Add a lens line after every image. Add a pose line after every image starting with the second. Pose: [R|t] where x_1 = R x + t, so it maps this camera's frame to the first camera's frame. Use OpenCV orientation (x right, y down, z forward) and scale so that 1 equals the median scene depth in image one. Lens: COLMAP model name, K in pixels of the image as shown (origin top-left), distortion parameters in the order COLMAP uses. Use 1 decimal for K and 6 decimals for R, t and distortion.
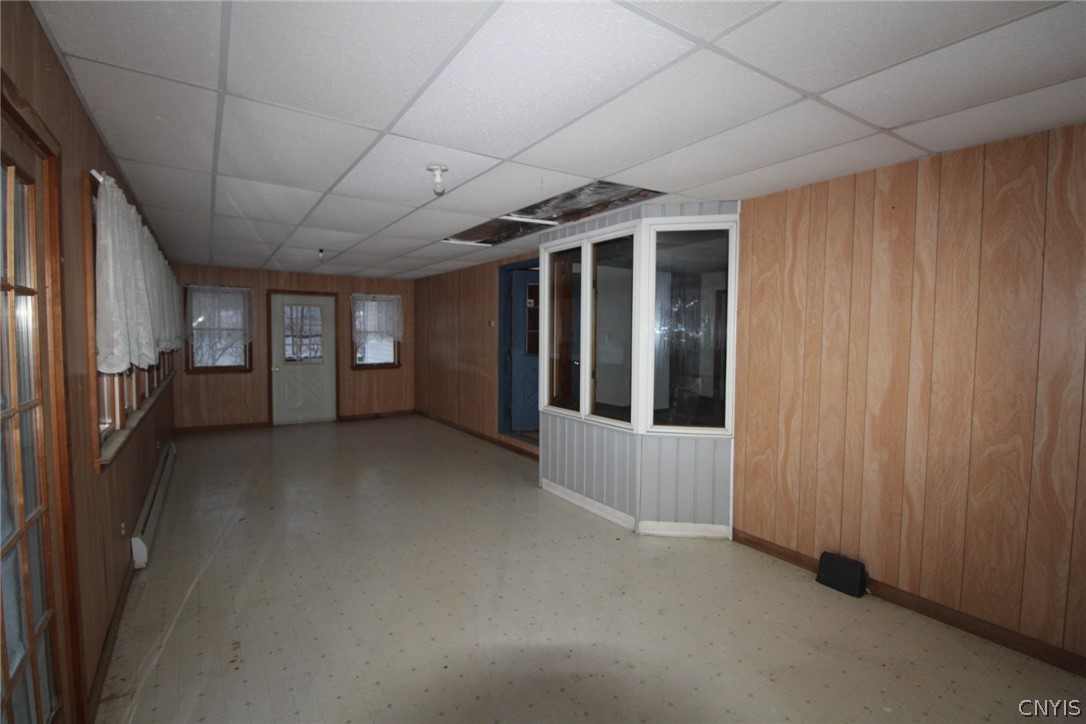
lens RADIAL K [[494.7, 0, 537.5], [0, 494.7, 354.9], [0, 0, 1]] dist [-0.008219, -0.005812]
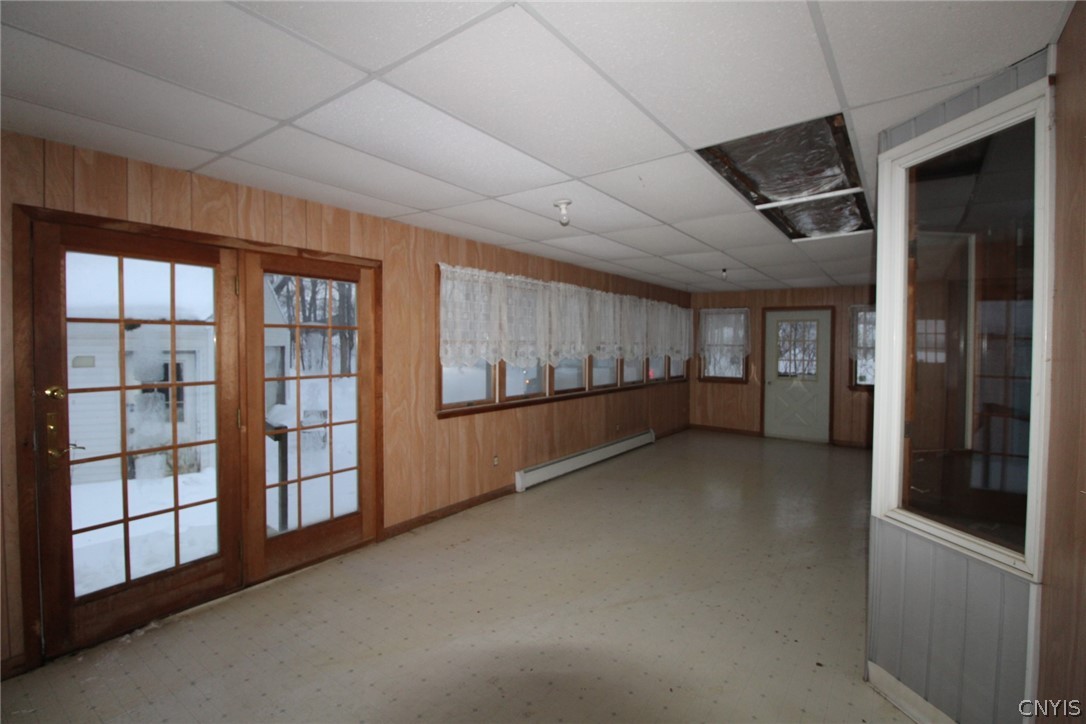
lens RADIAL K [[494.7, 0, 548.0], [0, 494.7, 357.6], [0, 0, 1]] dist [-0.008219, -0.005812]
pose [[0.351469, 0.017890, -0.936028, 0.505095], [-0.044874, 0.998990, 0.002243, -0.011311], [0.935123, 0.041215, 0.351917, 0.337757]]
